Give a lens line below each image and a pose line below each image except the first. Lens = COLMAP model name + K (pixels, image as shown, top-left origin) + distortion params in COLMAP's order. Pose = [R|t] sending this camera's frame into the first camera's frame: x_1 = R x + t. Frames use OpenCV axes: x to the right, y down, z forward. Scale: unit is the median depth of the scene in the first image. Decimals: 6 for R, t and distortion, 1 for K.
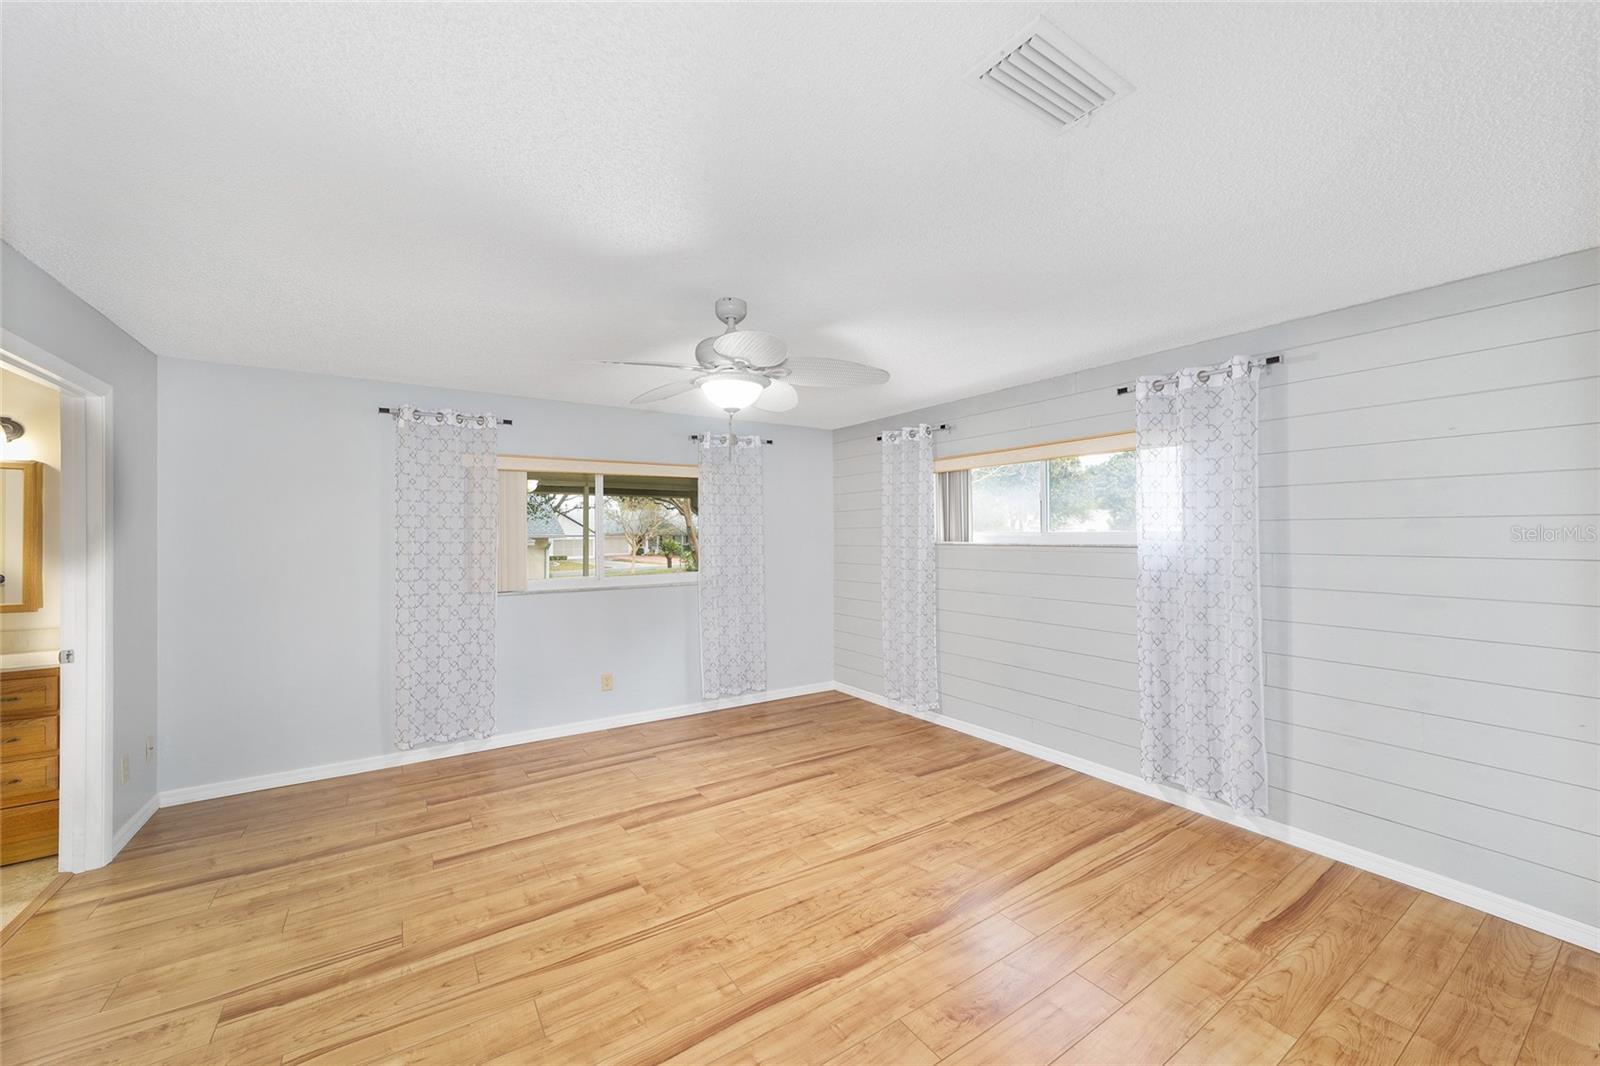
lens RADIAL K [[614.3, 0, 797.5], [0, 614.3, 533.2], [0, 0, 1]] dist [-0.016061, 0.009176]
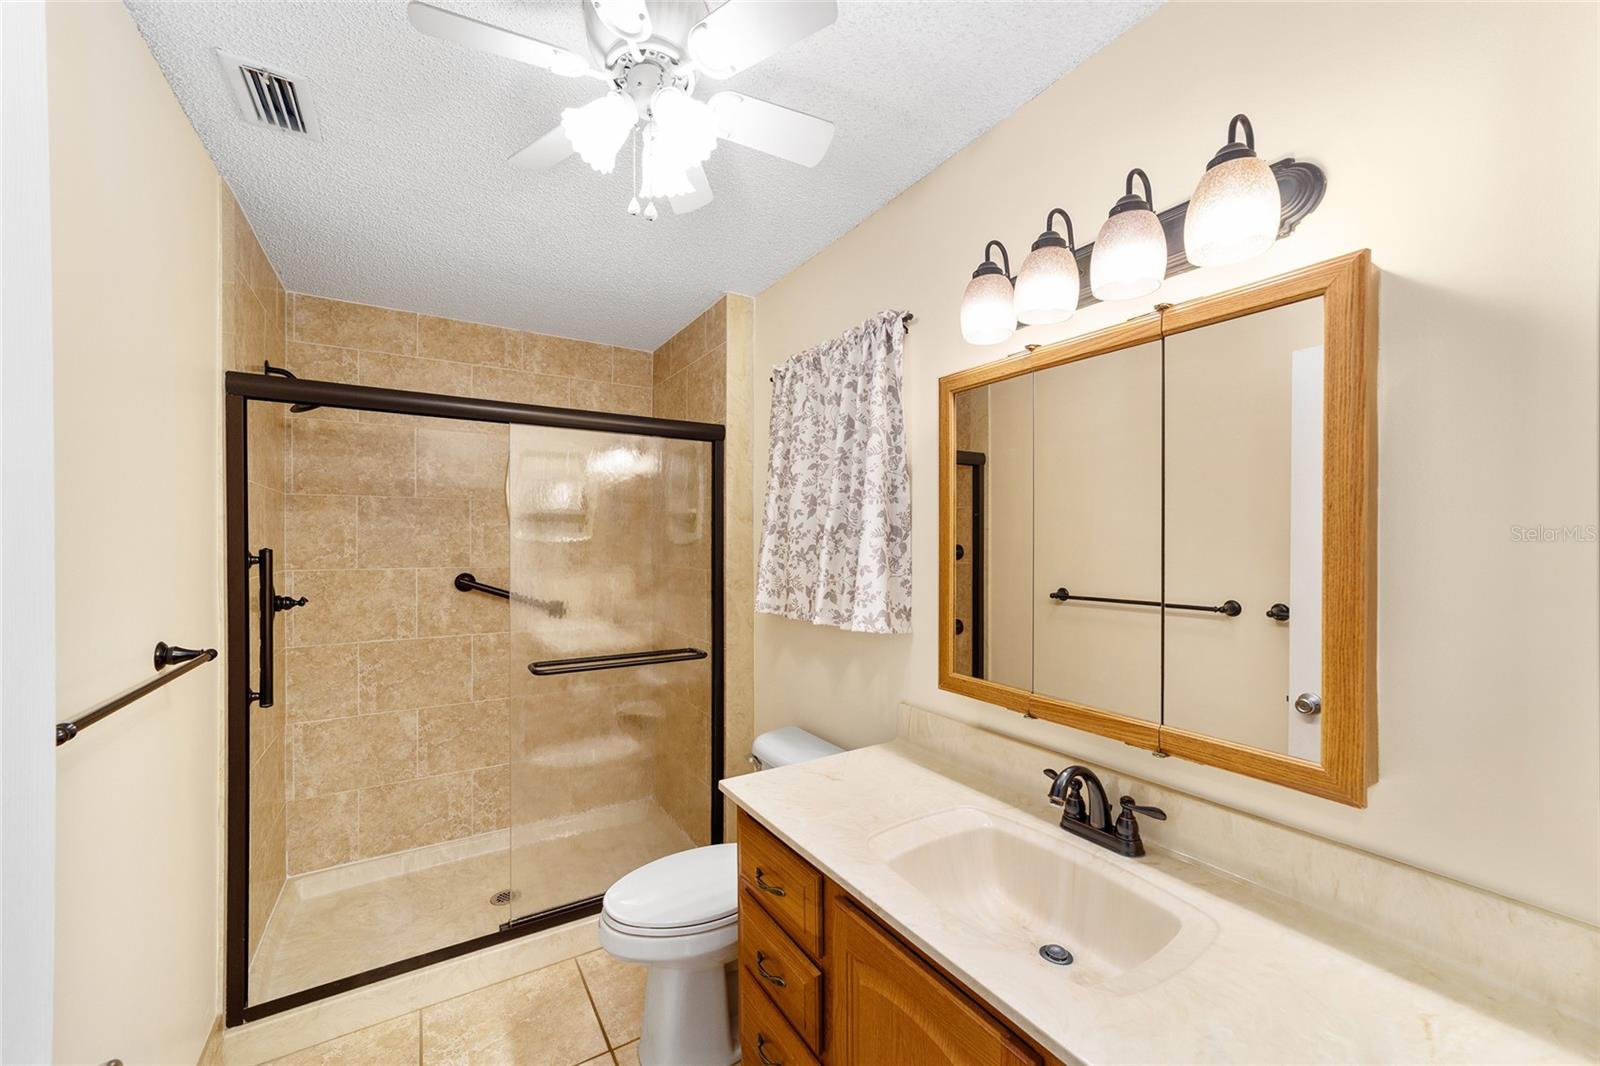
lens RADIAL K [[614.3, 0, 797.5], [0, 614.3, 533.2], [0, 0, 1]] dist [-0.016061, 0.009176]
pose [[-0.029405, 0.002286, -0.999565, -0.963575], [0.003161, 0.999993, 0.002194, 0.007808], [0.999563, -0.003095, -0.029412, 0.756070]]
